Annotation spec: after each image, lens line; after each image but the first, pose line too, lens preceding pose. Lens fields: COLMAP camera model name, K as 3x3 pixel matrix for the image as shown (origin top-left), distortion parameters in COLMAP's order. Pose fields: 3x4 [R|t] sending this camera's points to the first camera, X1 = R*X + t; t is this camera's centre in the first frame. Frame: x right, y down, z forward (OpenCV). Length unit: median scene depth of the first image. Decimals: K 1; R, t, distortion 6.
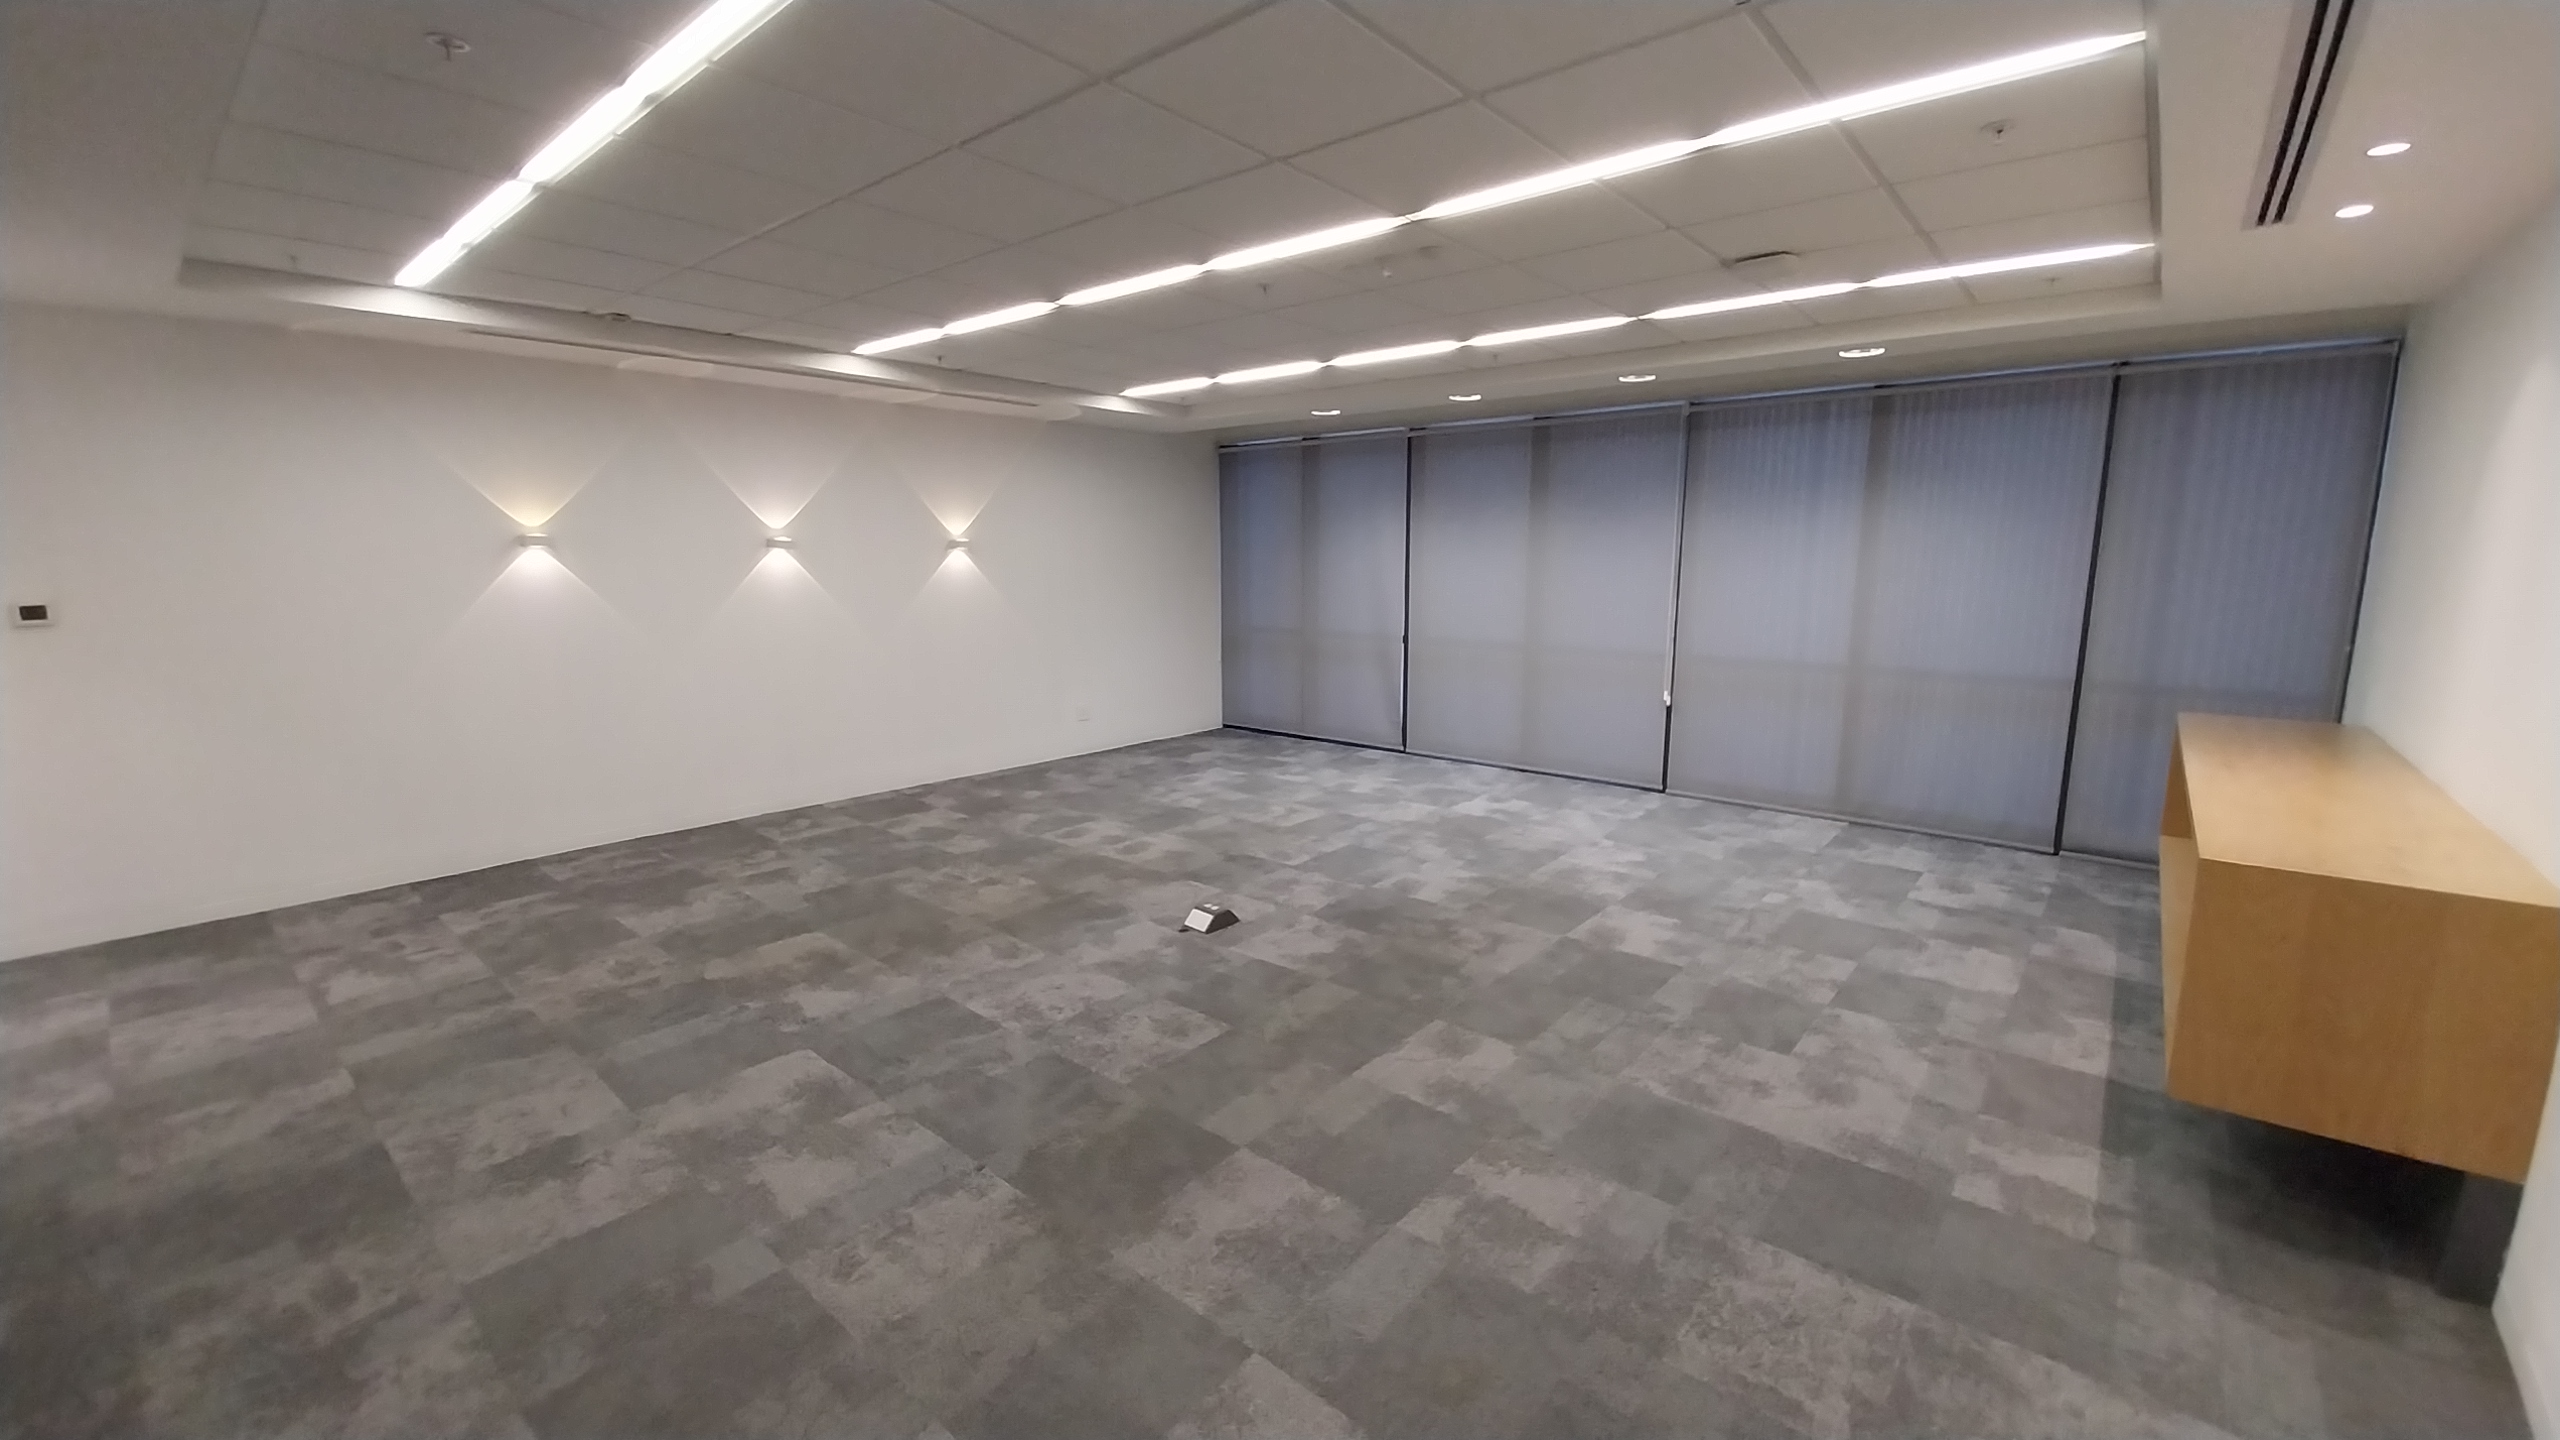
lens RADIAL K [[1011.1, 0, 1284.2], [0, 1011.1, 723.9], [0, 0, 1]] dist [-0.002999, -0.006305]
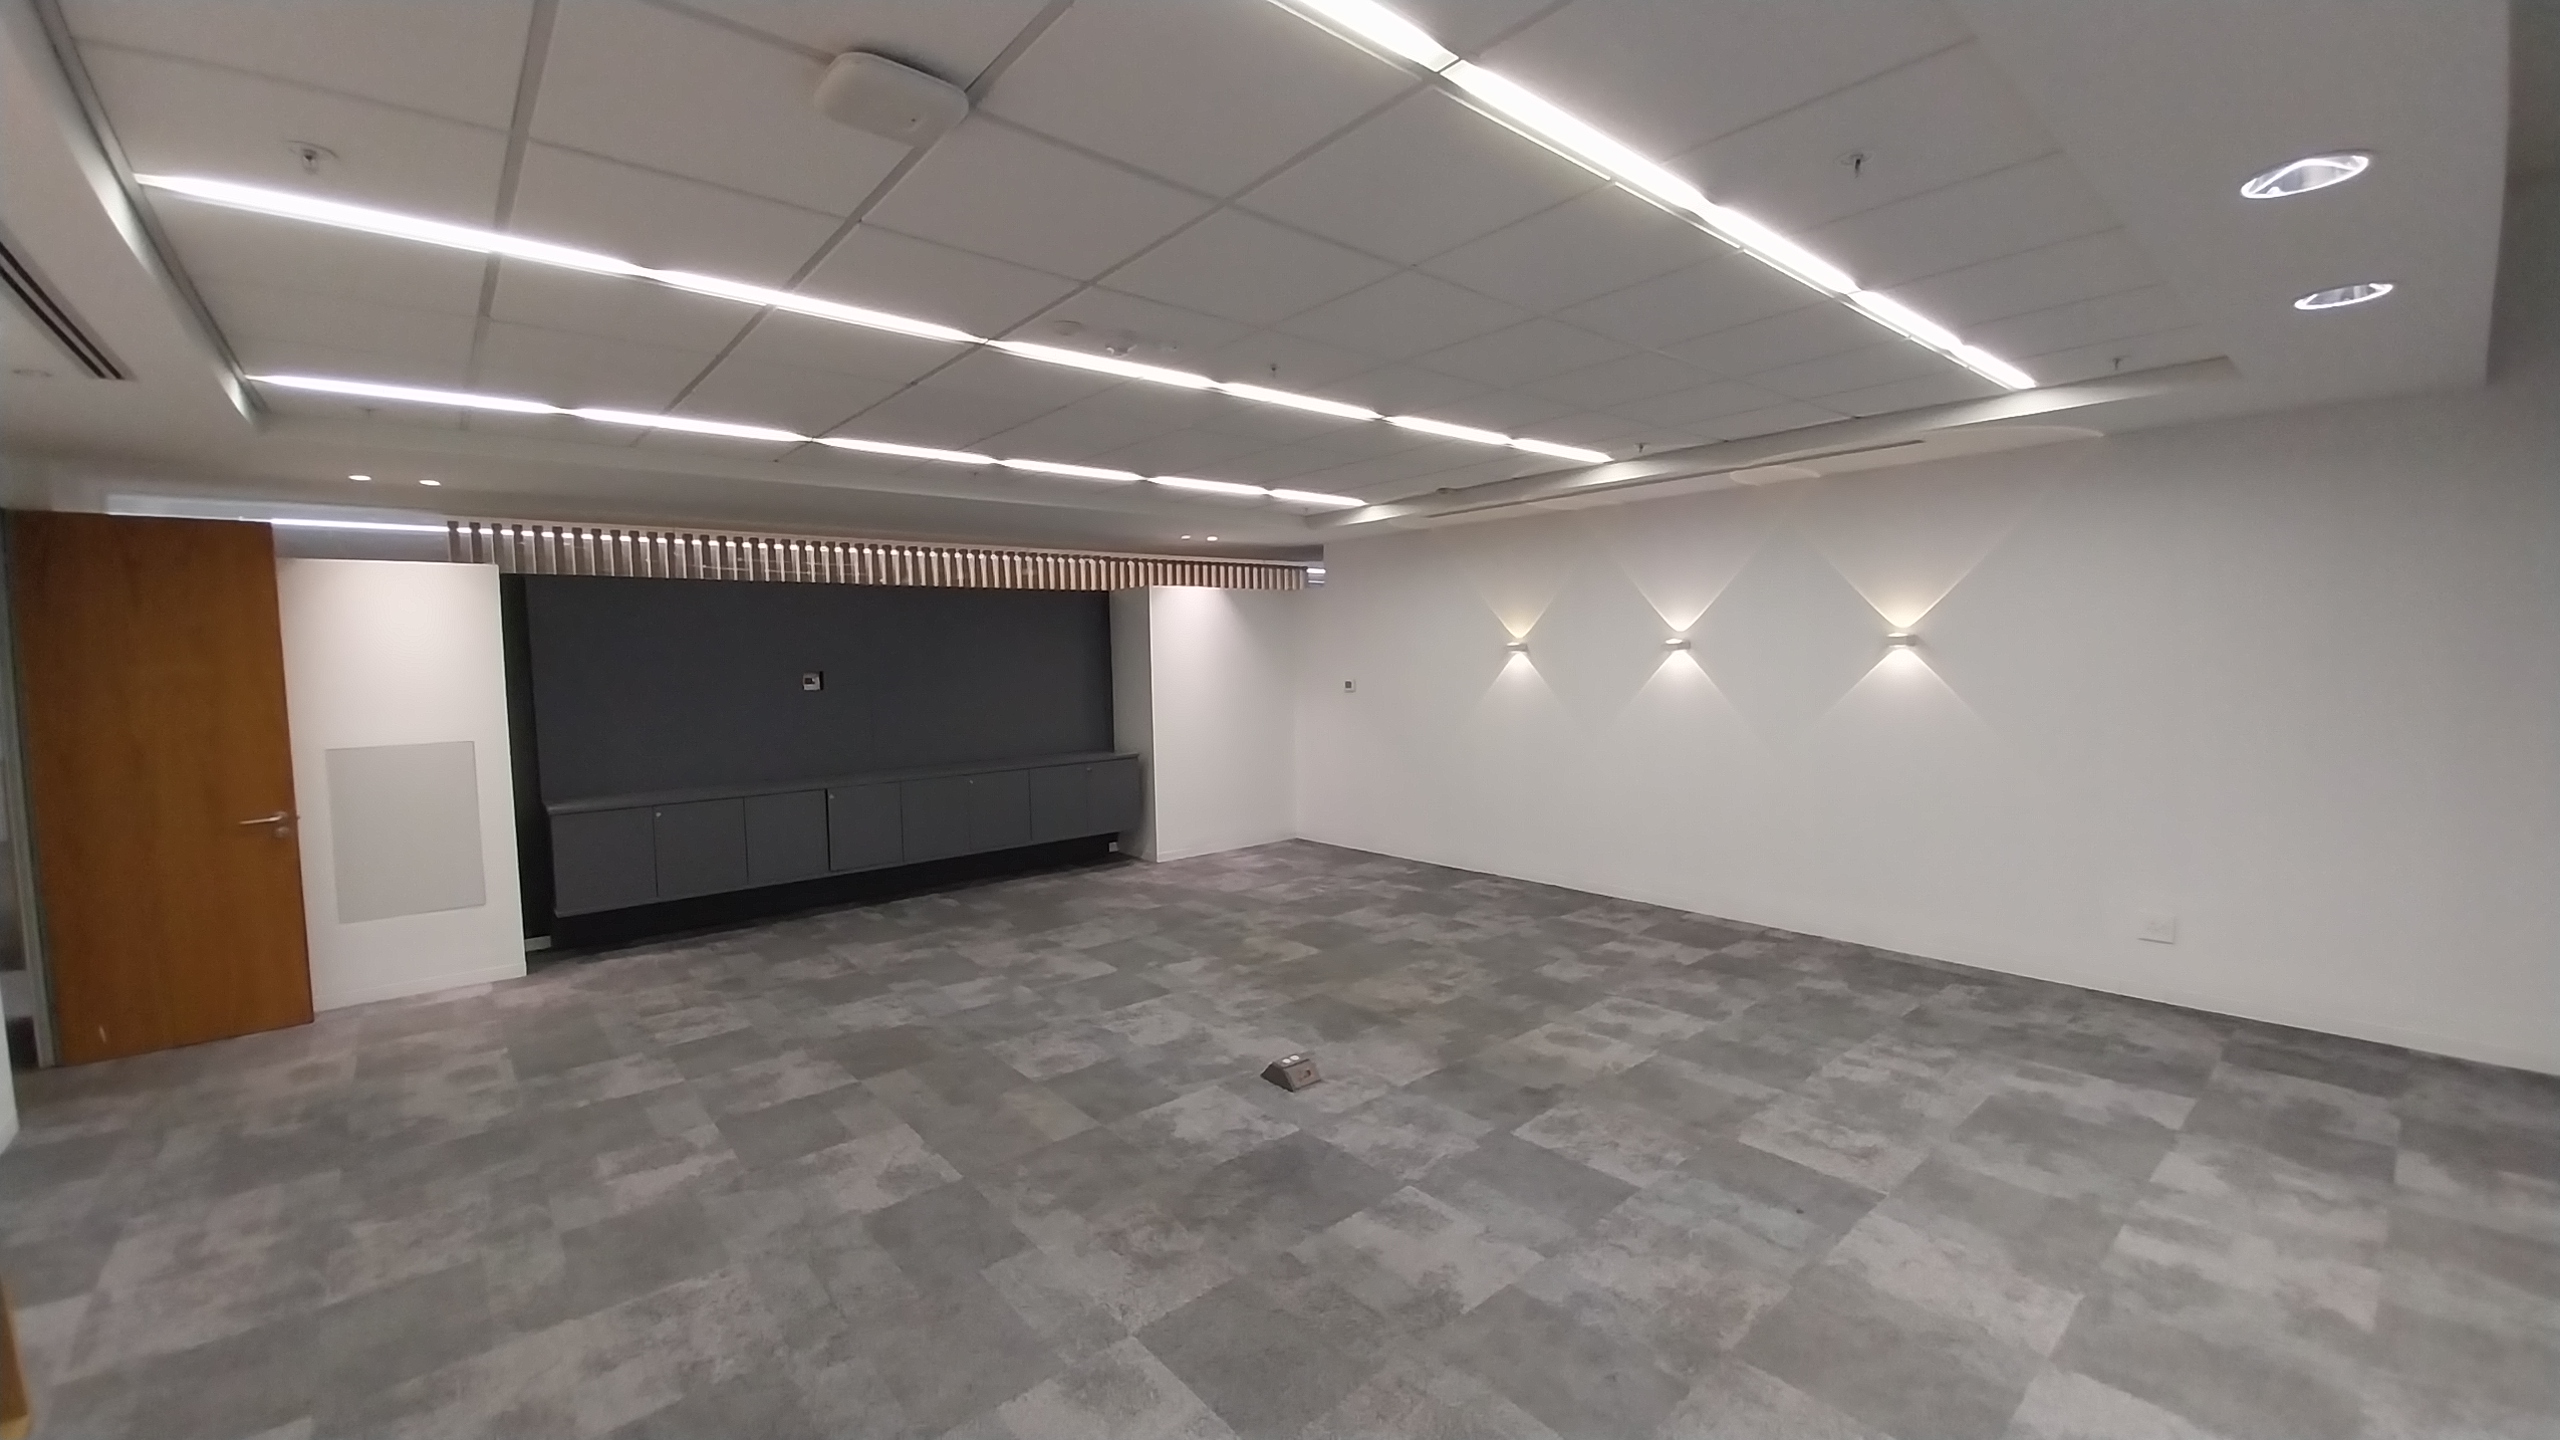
lens RADIAL K [[1011.1, 0, 1303.9], [0, 1011.1, 714.4], [0, 0, 1]] dist [-0.002999, -0.006305]
pose [[-0.150926, 0.060855, -0.986670, 0.818352], [-0.148695, 0.985350, 0.083519, -0.202108], [0.977298, 0.159319, -0.139666, 1.138723]]
